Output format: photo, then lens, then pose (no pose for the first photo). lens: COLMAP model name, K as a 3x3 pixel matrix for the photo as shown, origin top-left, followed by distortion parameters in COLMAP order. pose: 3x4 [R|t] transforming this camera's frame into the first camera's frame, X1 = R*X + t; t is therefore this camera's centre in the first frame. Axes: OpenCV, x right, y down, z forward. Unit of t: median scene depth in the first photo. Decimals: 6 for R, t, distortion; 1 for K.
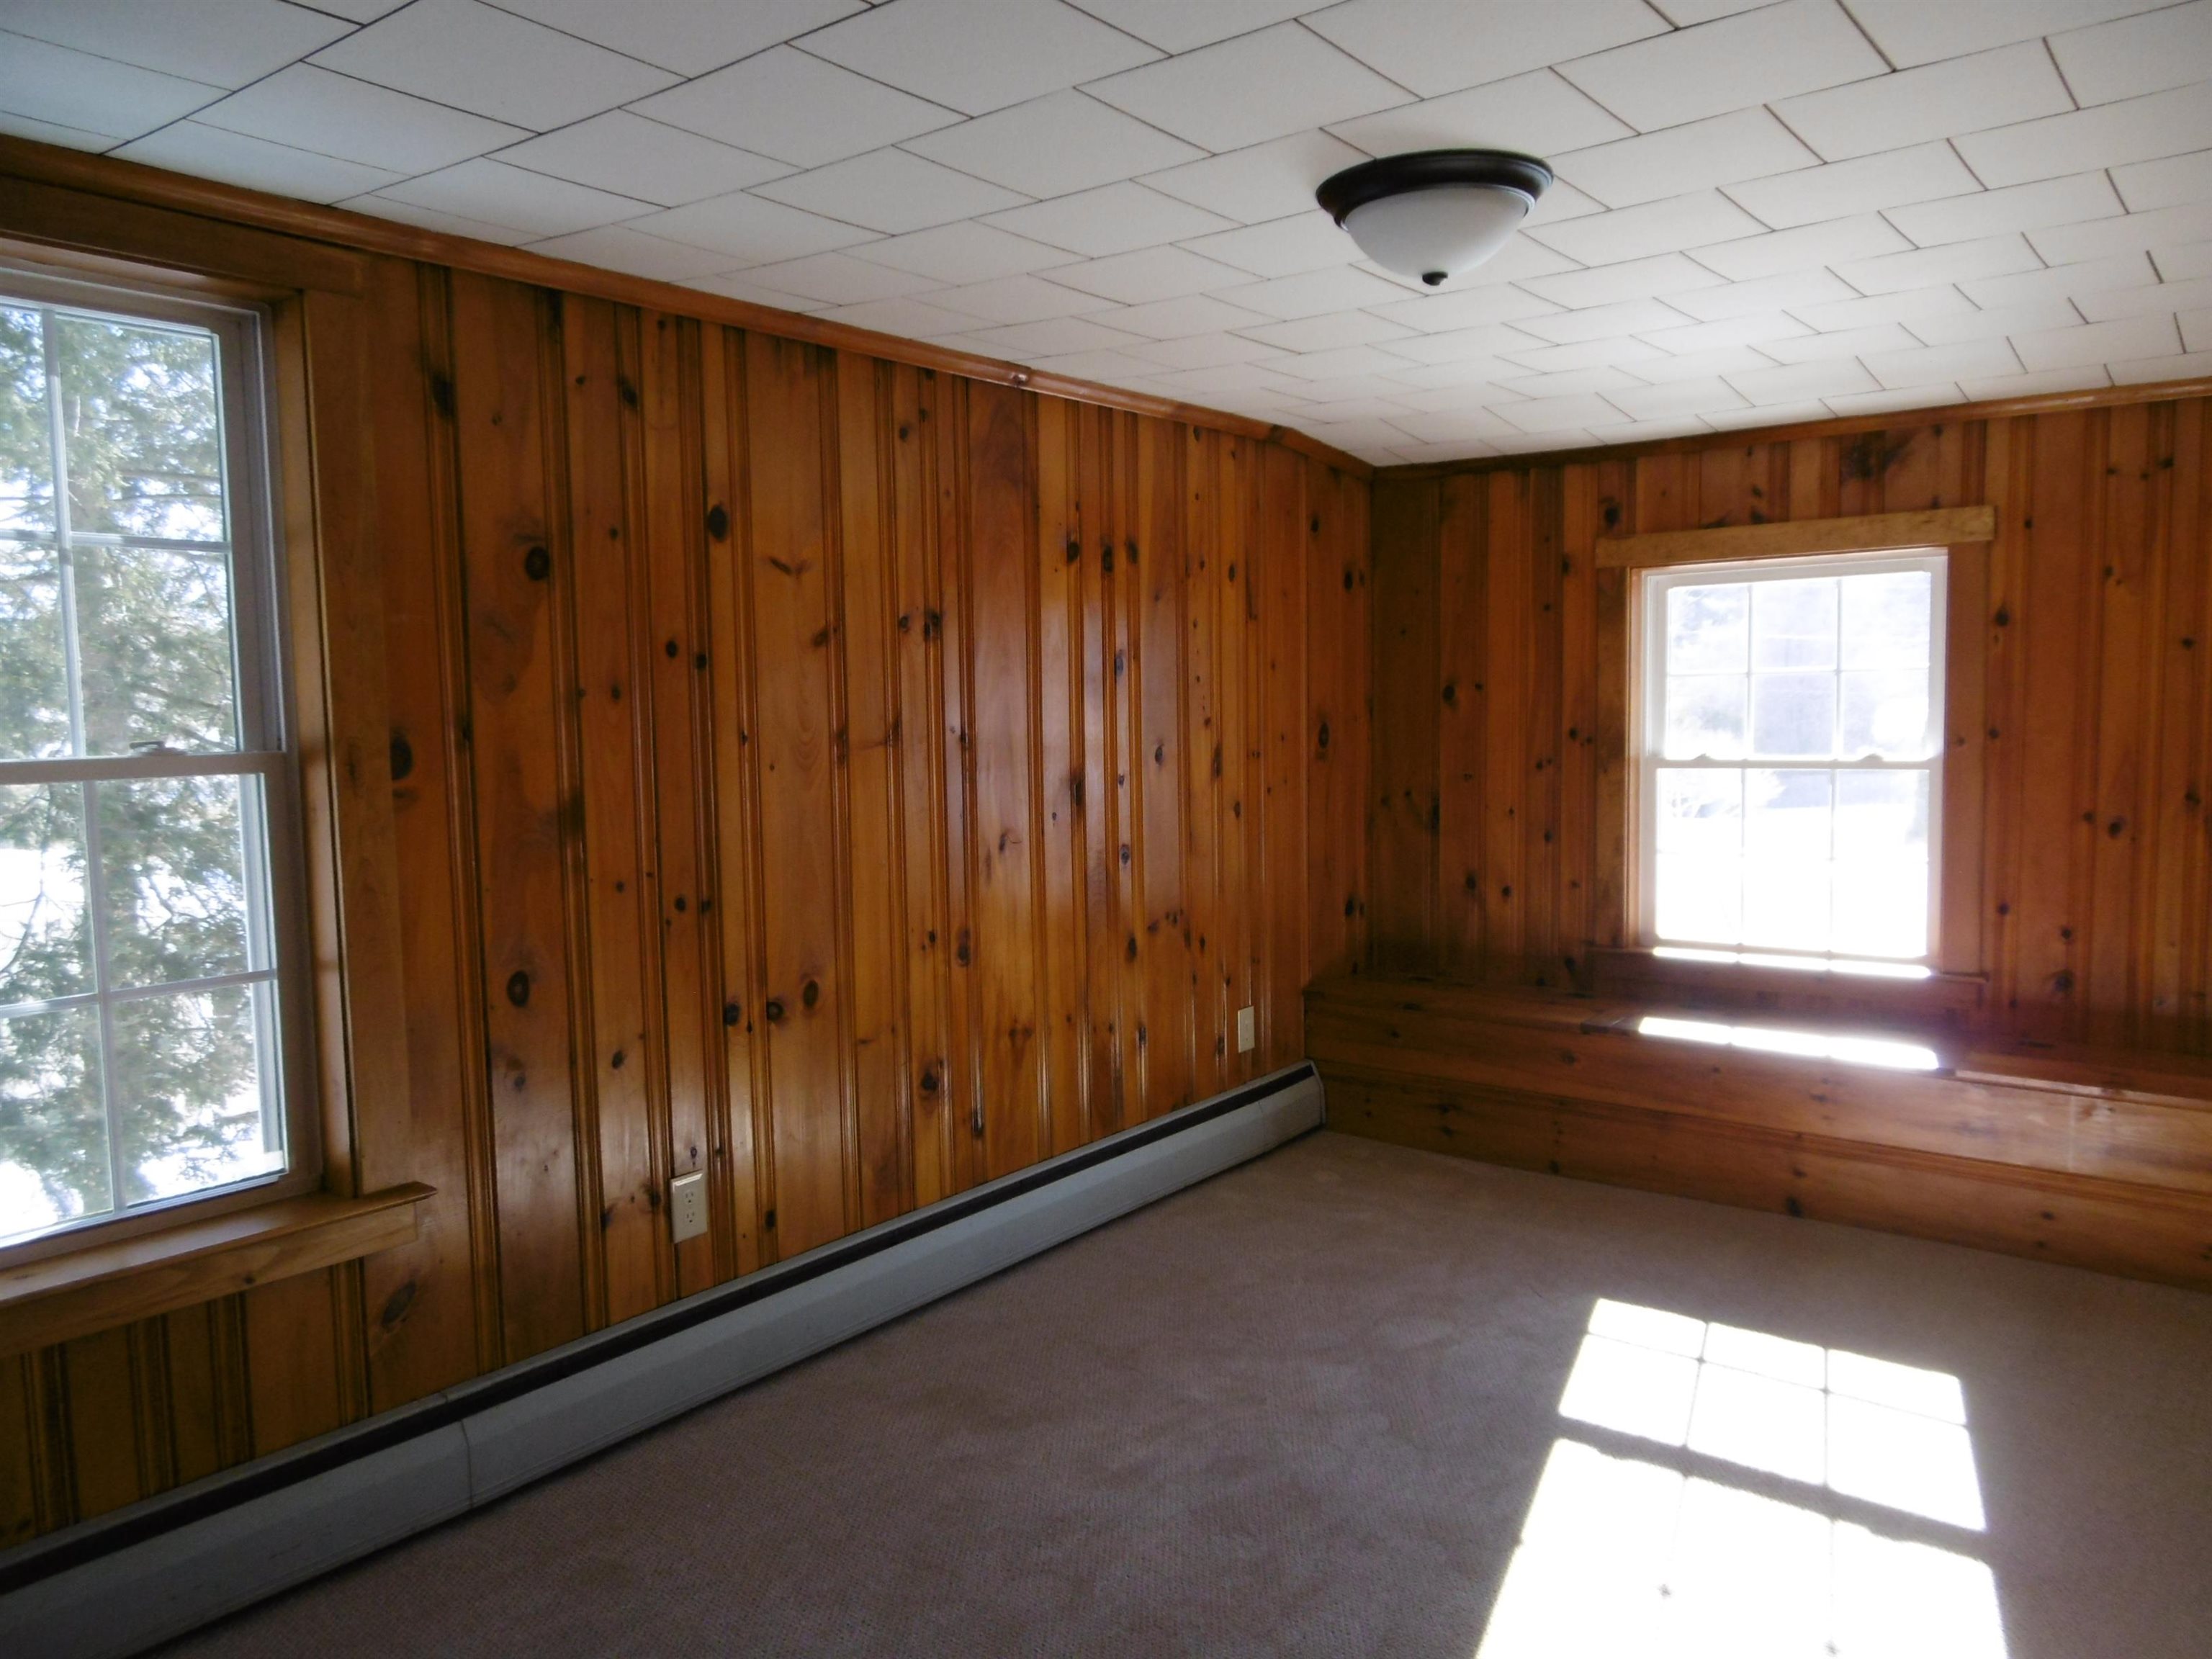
lens RADIAL K [[1533.5, 0, 1106.0], [0, 1533.5, 829.5], [0, 0, 1]] dist [-0.022159, 0.005999]
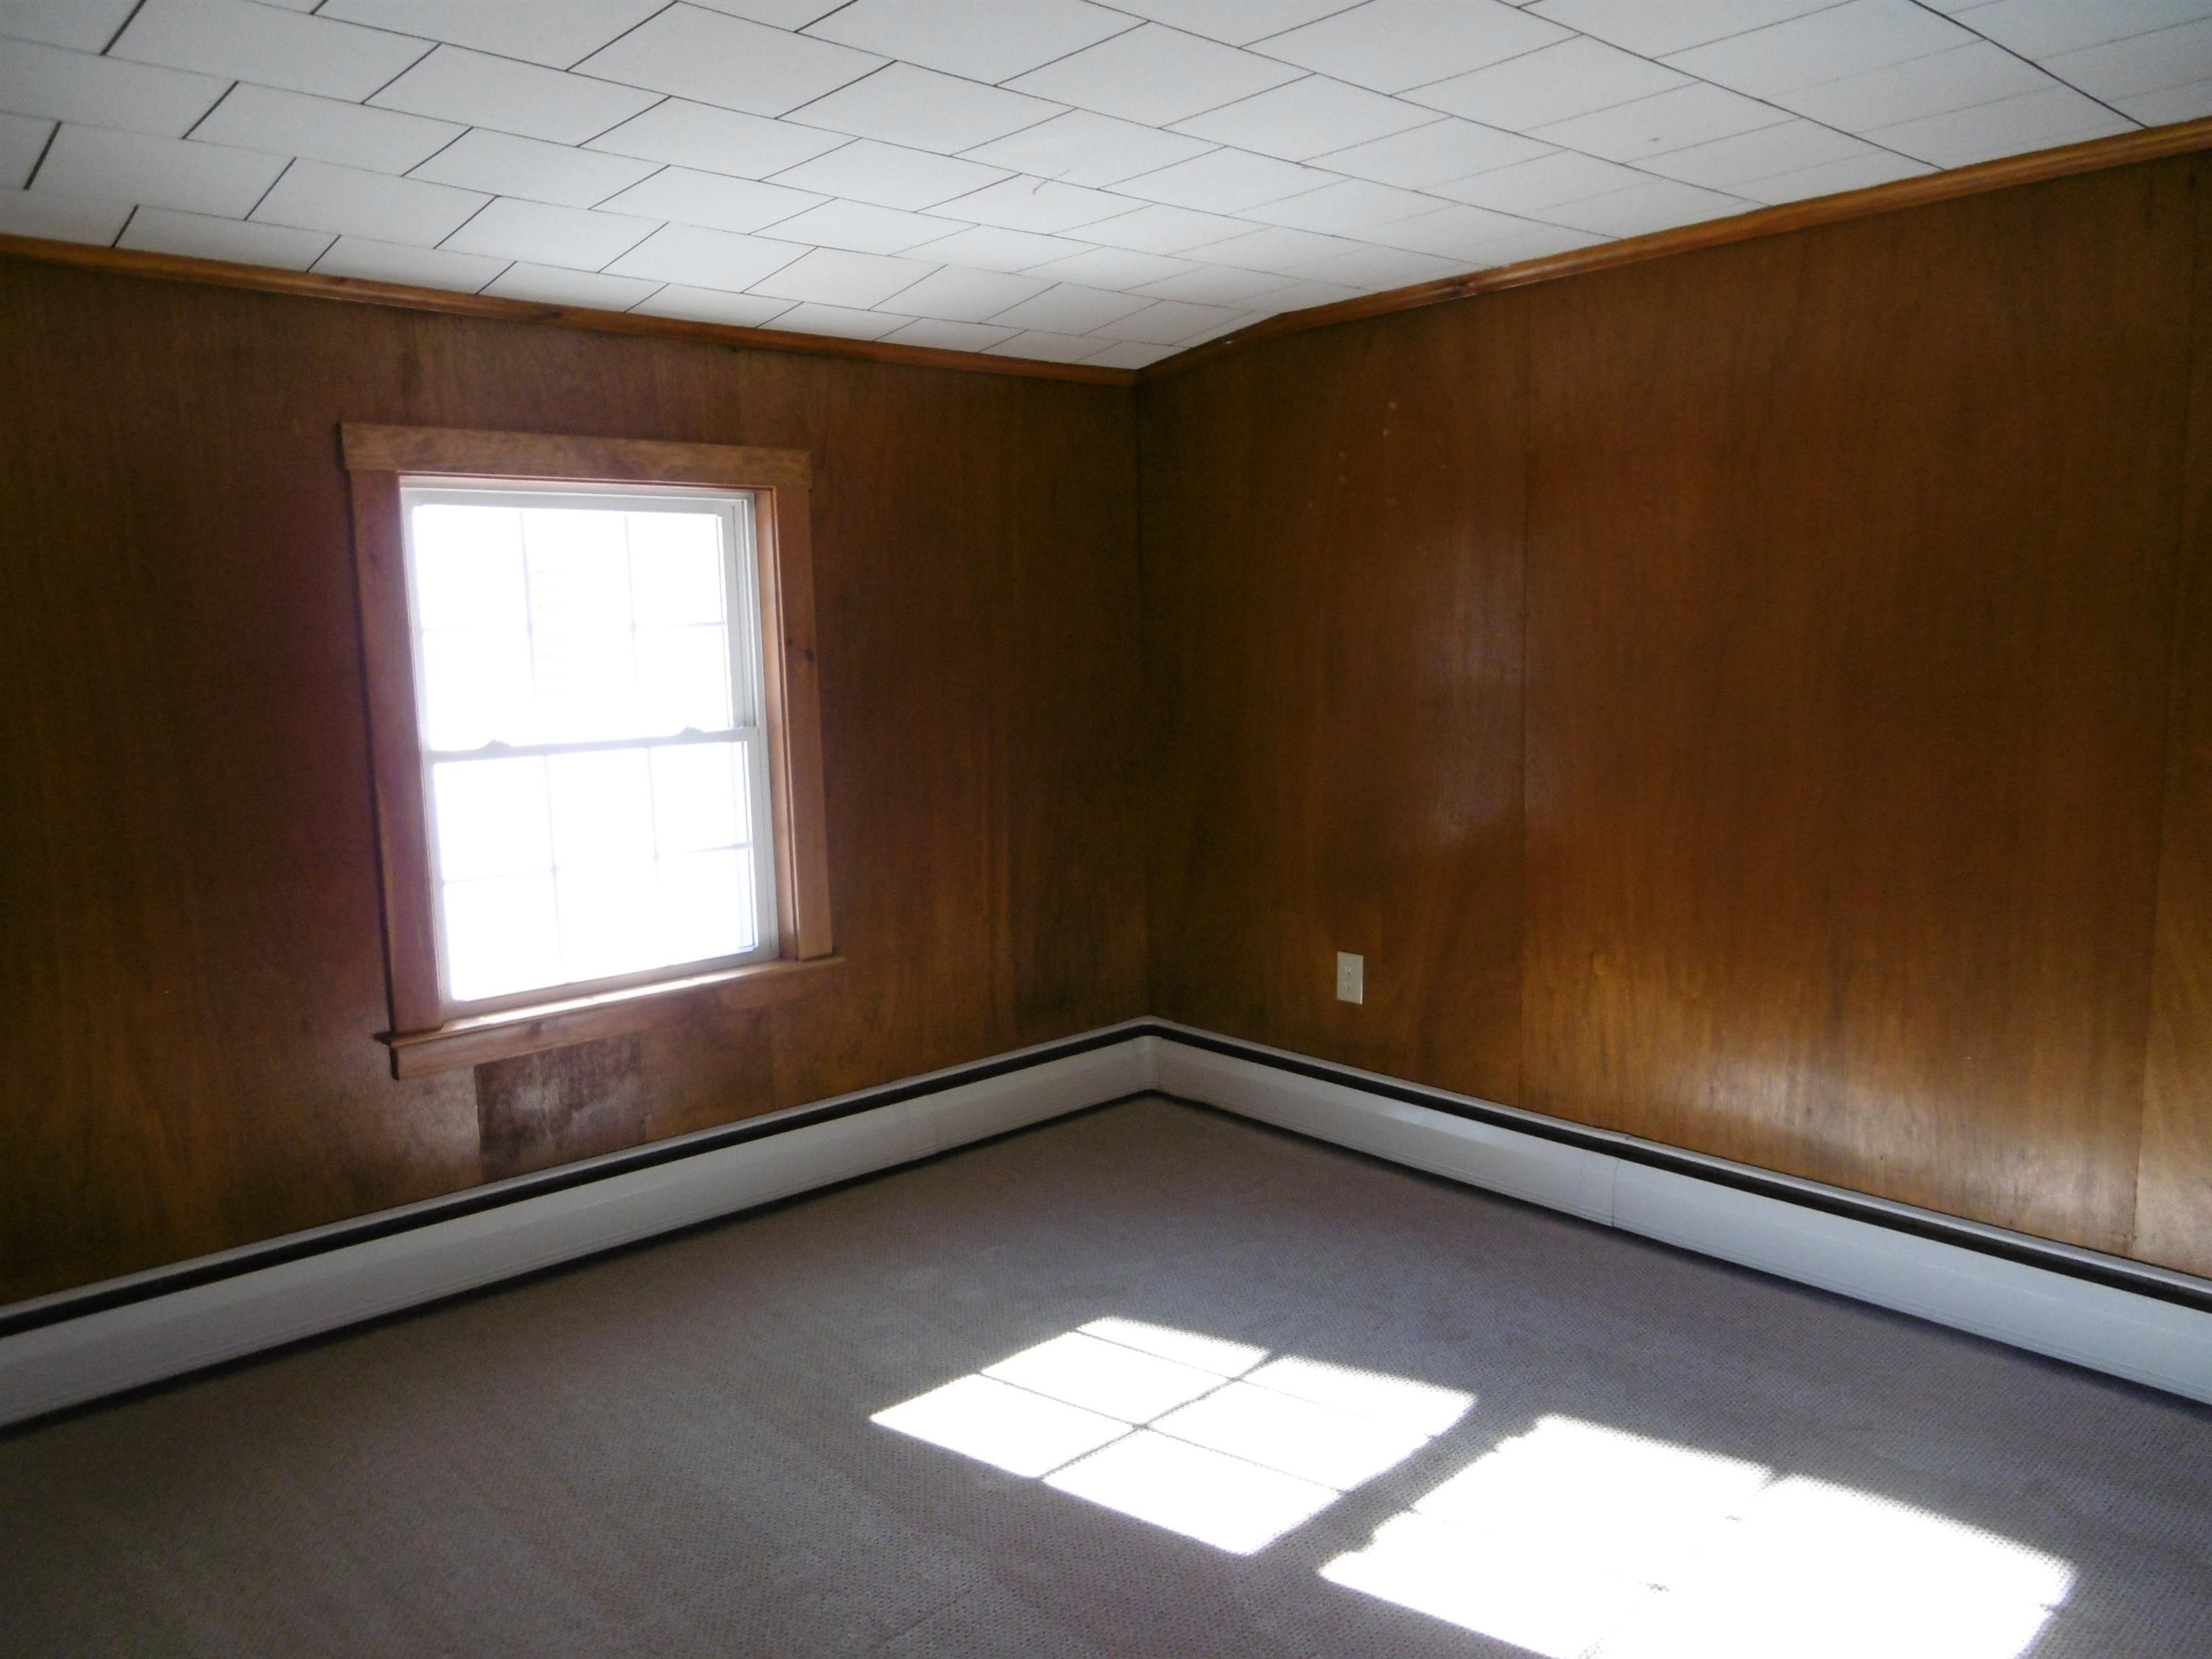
lens RADIAL K [[1533.5, 0, 1106.0], [0, 1533.5, 829.5], [0, 0, 1]] dist [-0.022159, 0.005999]
pose [[0.139534, -0.128338, 0.981865, -0.399384], [0.099977, 0.988325, 0.114975, -0.083736], [-0.985157, 0.082121, 0.150735, 0.814483]]
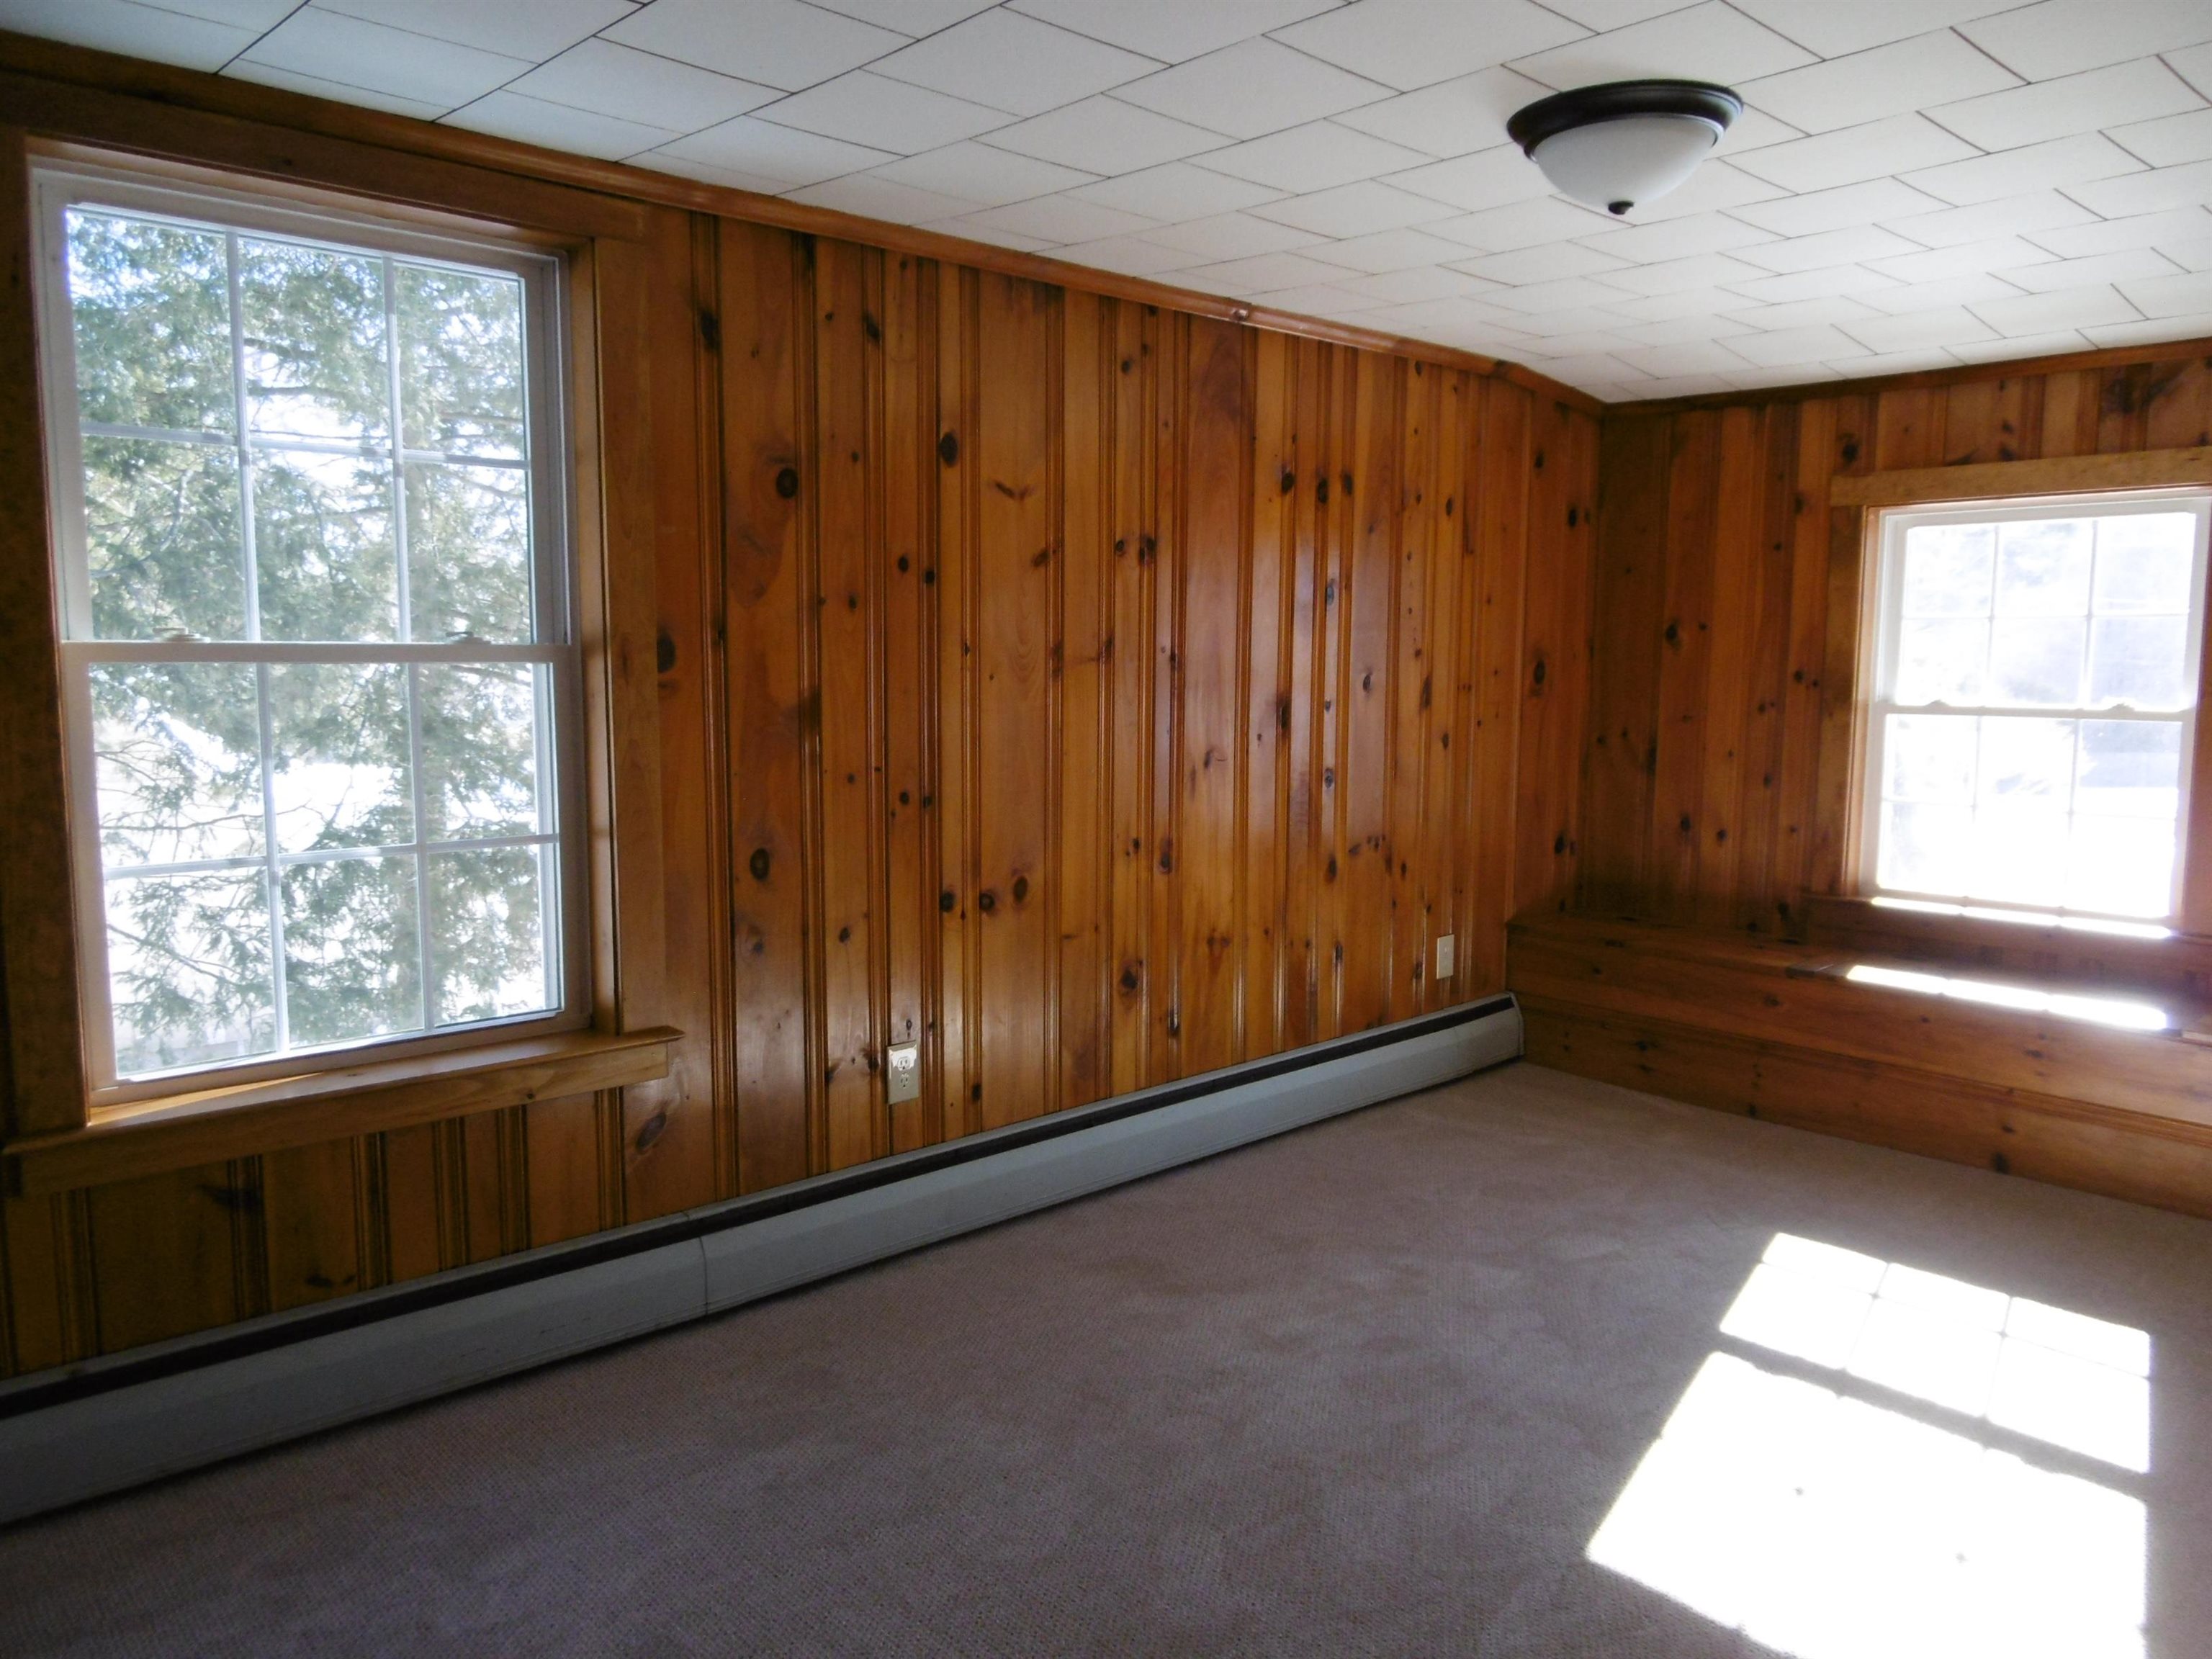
lens RADIAL K [[1533.5, 0, 1106.0], [0, 1533.5, 829.5], [0, 0, 1]] dist [-0.022159, 0.005999]
pose [[0.986652, 0.042017, -0.157329, 0.034062], [-0.036795, 0.998676, 0.035957, 0.023078], [0.158632, -0.029688, 0.986891, -0.056118]]
